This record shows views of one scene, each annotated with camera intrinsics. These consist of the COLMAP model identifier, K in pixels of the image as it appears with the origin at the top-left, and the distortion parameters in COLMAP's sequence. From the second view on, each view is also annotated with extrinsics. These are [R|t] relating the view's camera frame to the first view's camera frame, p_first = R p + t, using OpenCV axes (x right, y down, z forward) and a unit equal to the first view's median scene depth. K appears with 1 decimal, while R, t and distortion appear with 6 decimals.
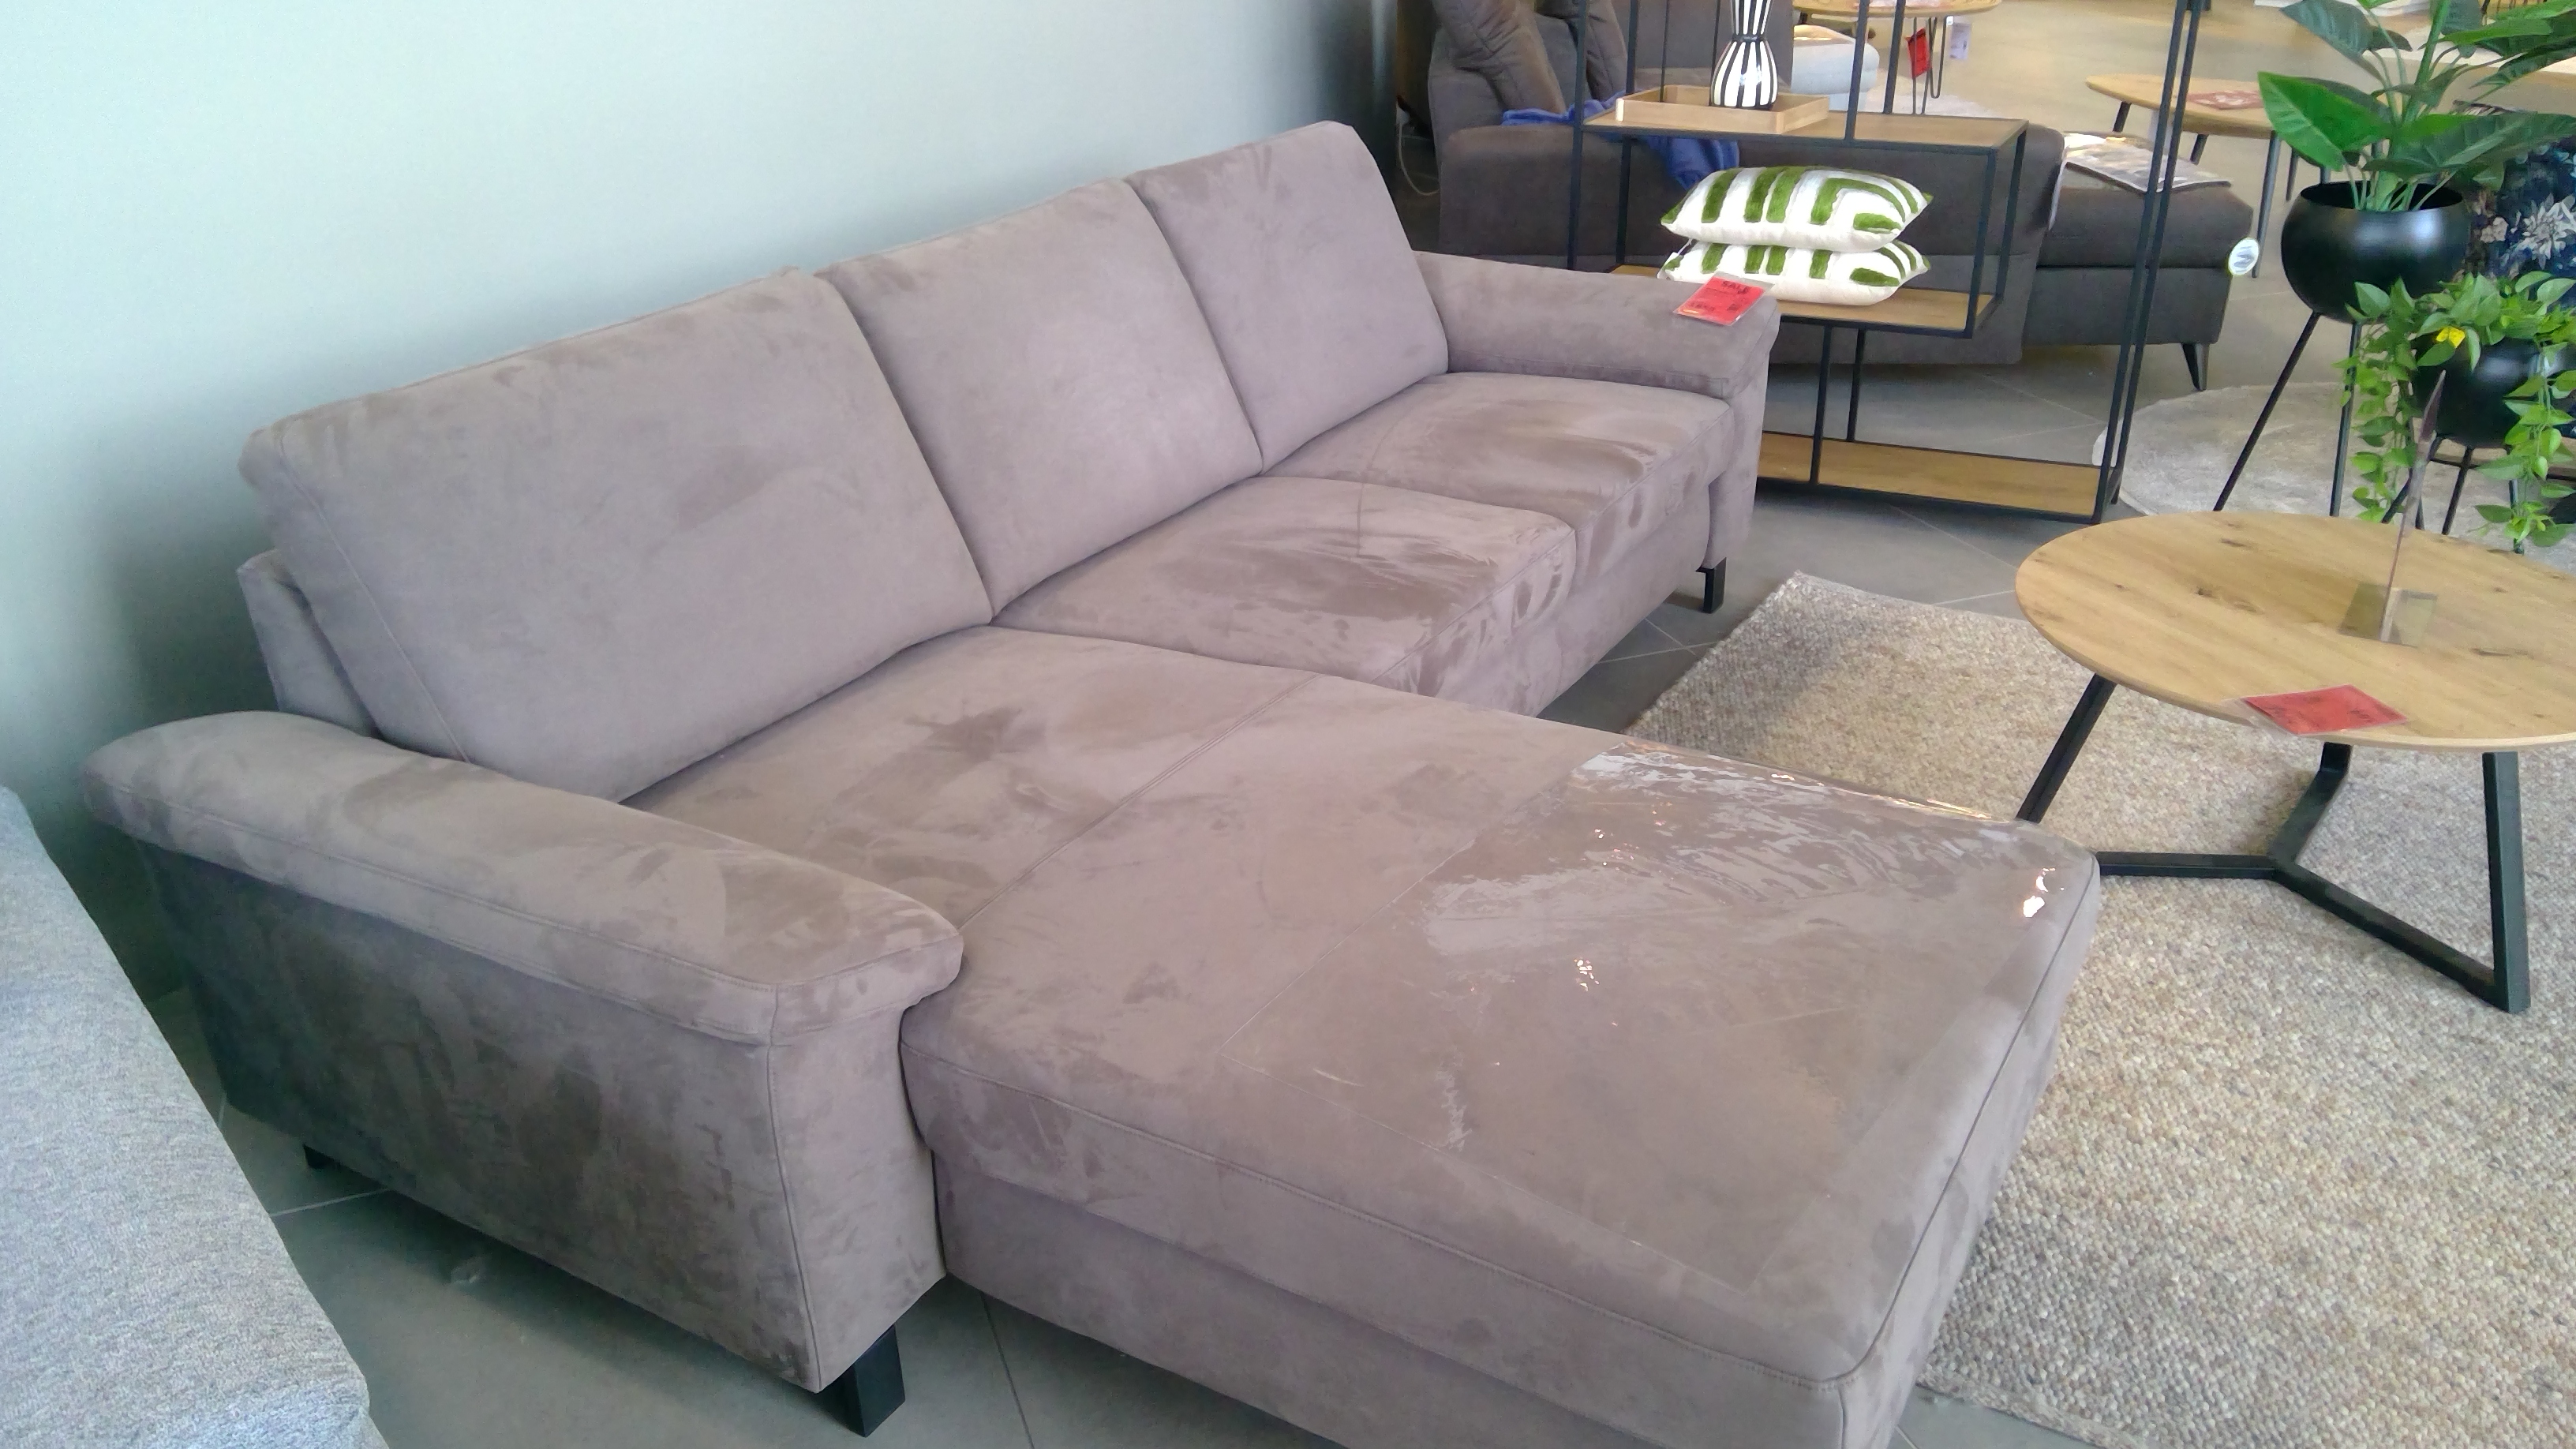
lens RADIAL K [[1953.5, 0, 1287.8], [0, 1953.5, 776.2], [0, 0, 1]] dist [0.113693, -0.154925]
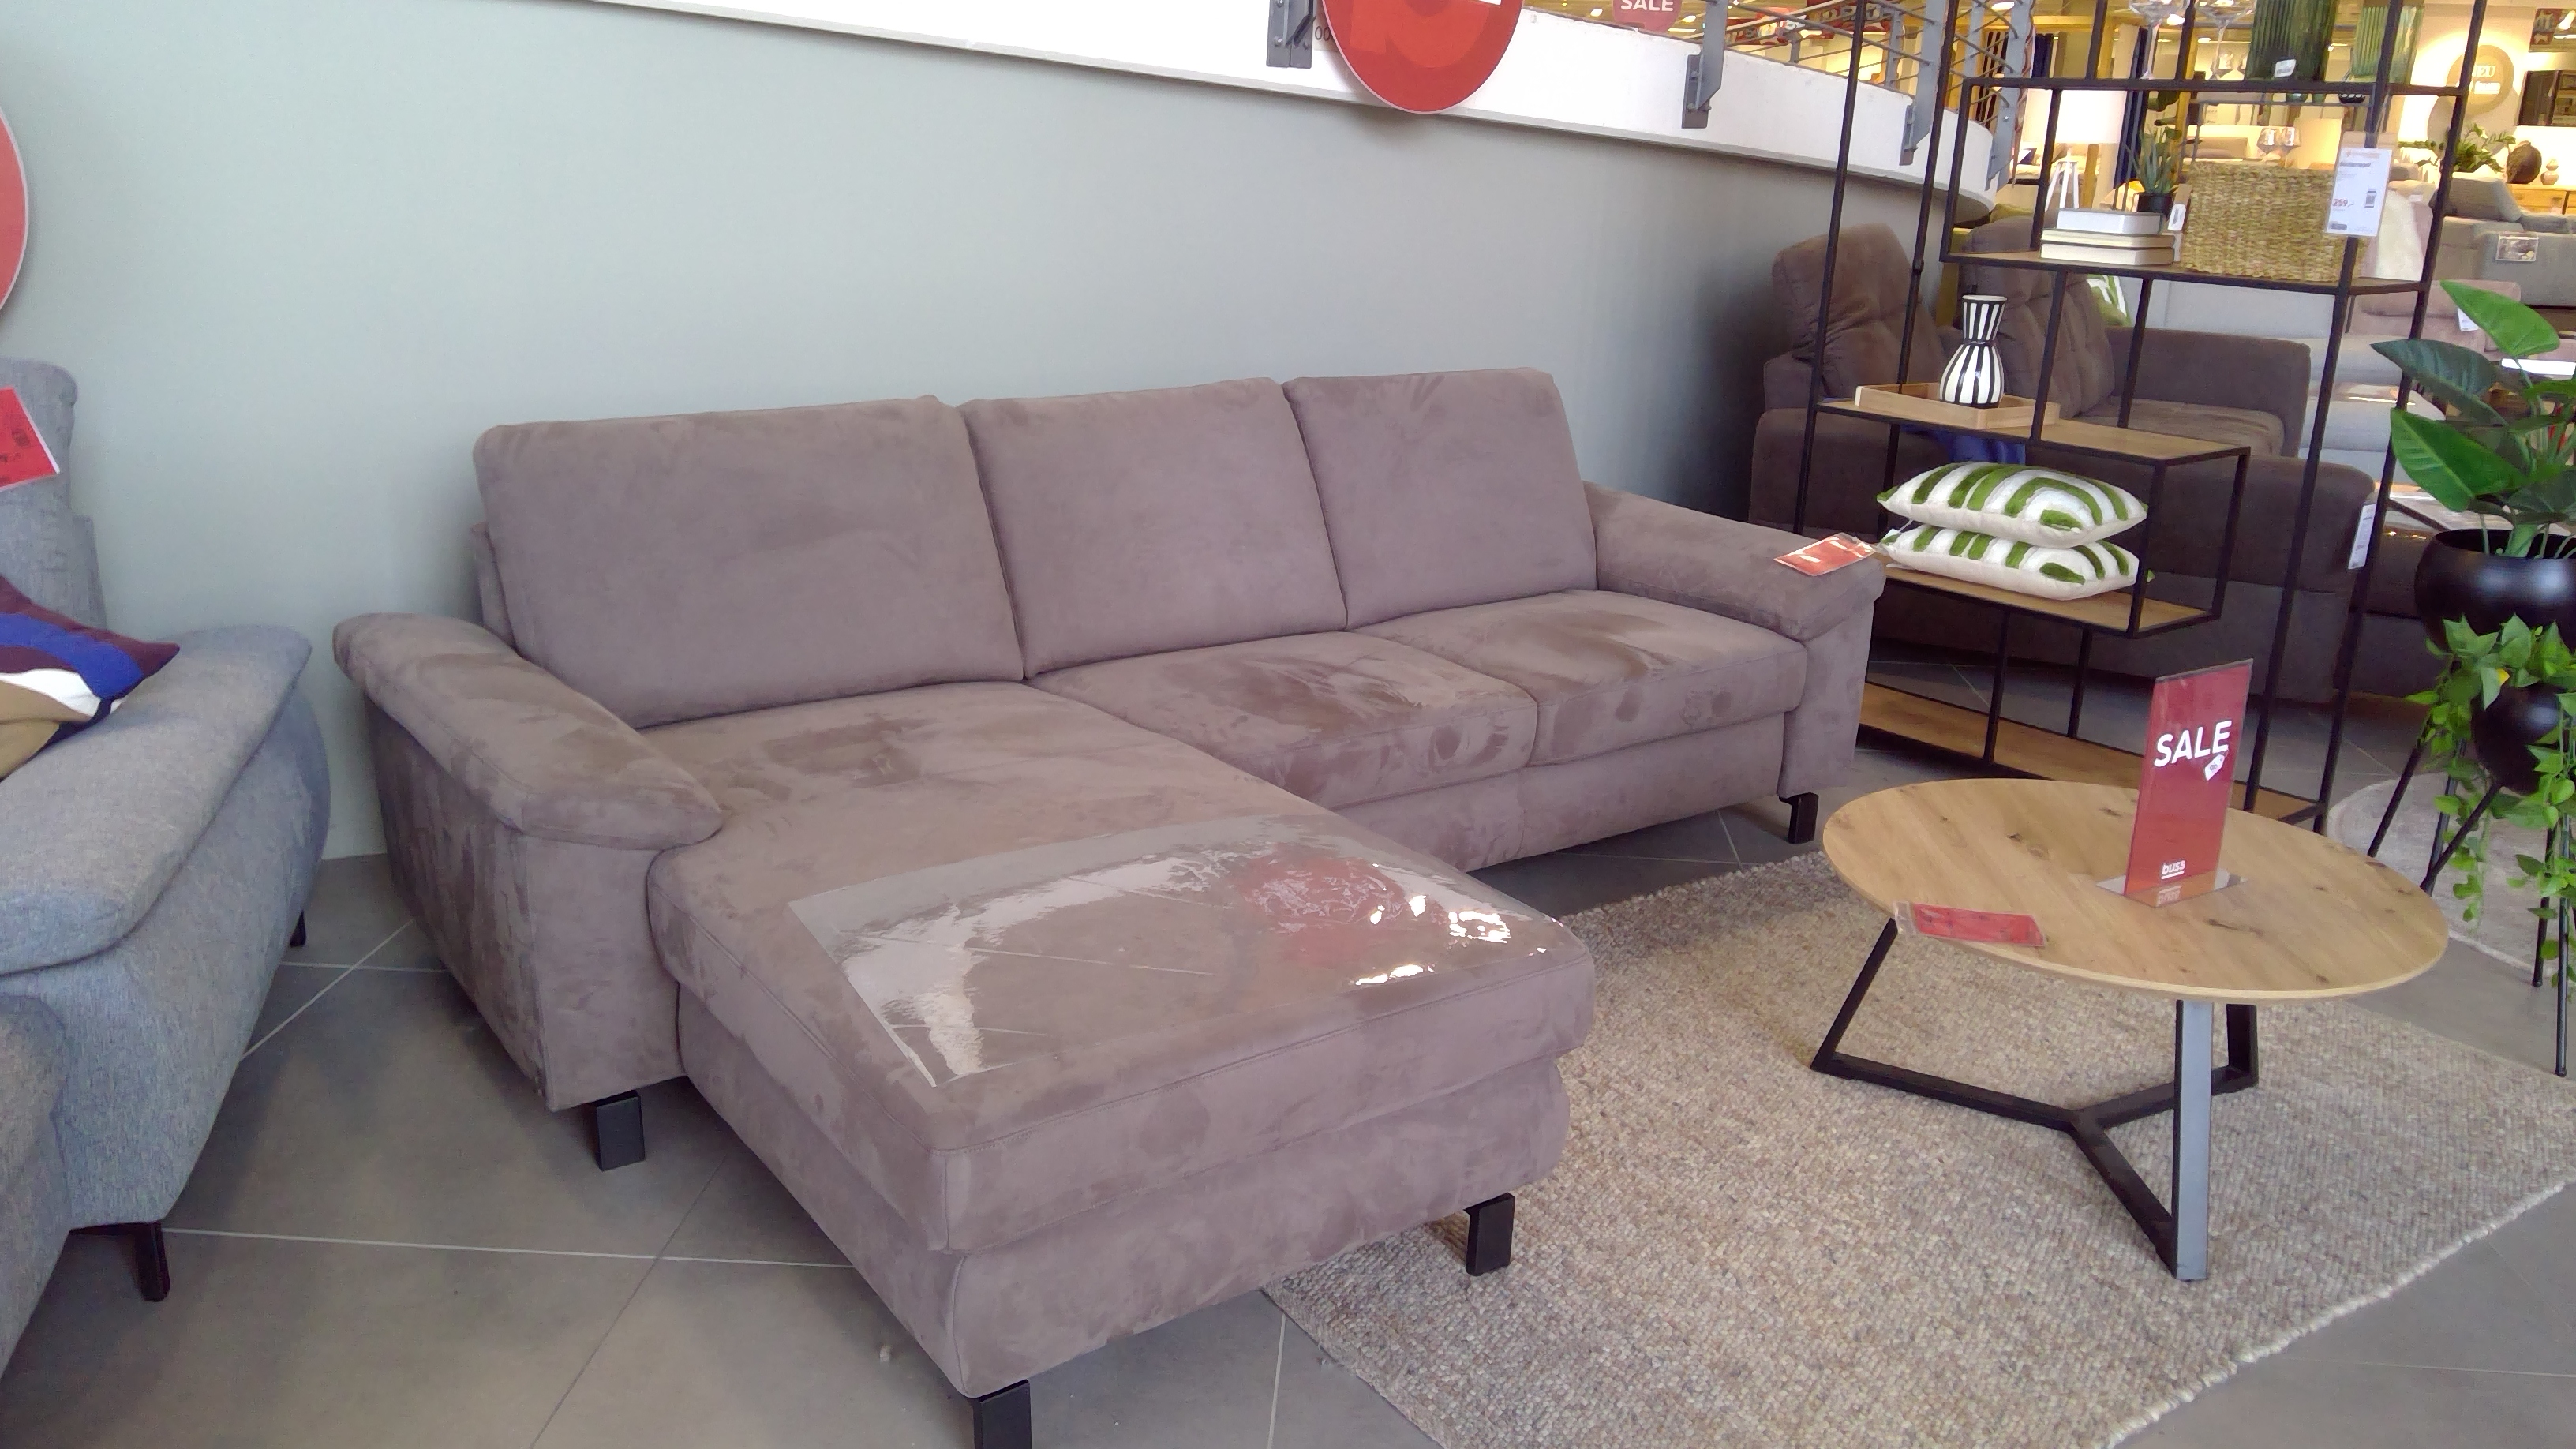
lens RADIAL K [[1953.5, 0, 1287.8], [0, 1953.5, 776.2], [0, 0, 1]] dist [0.113693, -0.154925]
pose [[0.912897, 0.176394, -0.368109, 0.379707], [-0.227756, 0.968494, -0.100735, 0.055277], [0.338742, 0.175799, 0.924310, -0.087391]]
